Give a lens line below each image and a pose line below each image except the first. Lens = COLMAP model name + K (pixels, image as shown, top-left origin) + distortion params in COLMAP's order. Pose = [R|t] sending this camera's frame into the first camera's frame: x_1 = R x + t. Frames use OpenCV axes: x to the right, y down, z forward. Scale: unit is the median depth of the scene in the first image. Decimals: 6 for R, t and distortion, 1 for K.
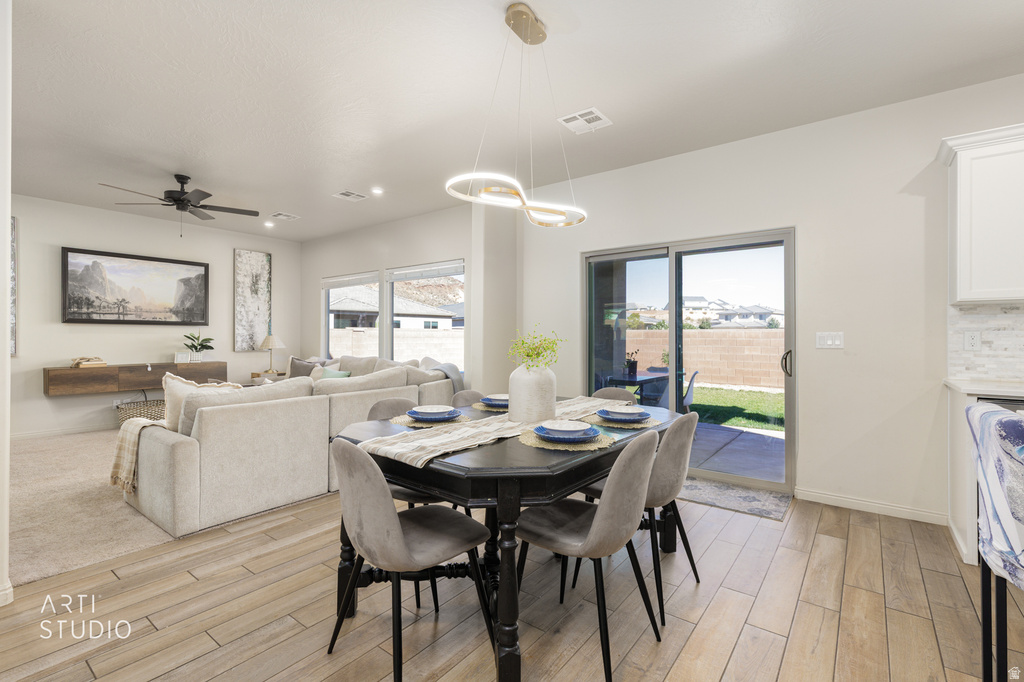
lens RADIAL K [[459.2, 0, 514.6], [0, 459.2, 334.4], [0, 0, 1]] dist [0.000082, 0.001453]
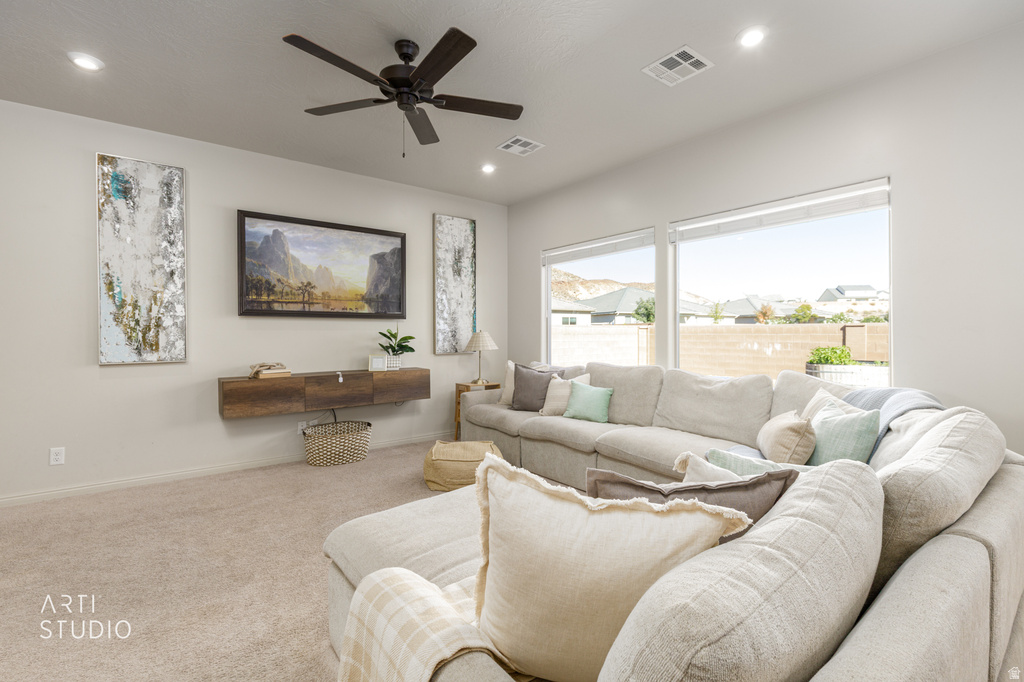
lens RADIAL K [[459.2, 0, 513.3], [0, 459.2, 332.5], [0, 0, 1]] dist [0.000082, 0.001453]
pose [[0.966659, -0.004767, -0.256024, -0.316605], [0.005558, 0.999982, 0.002366, 0.001688], [0.256008, -0.003710, 0.966667, 0.341412]]
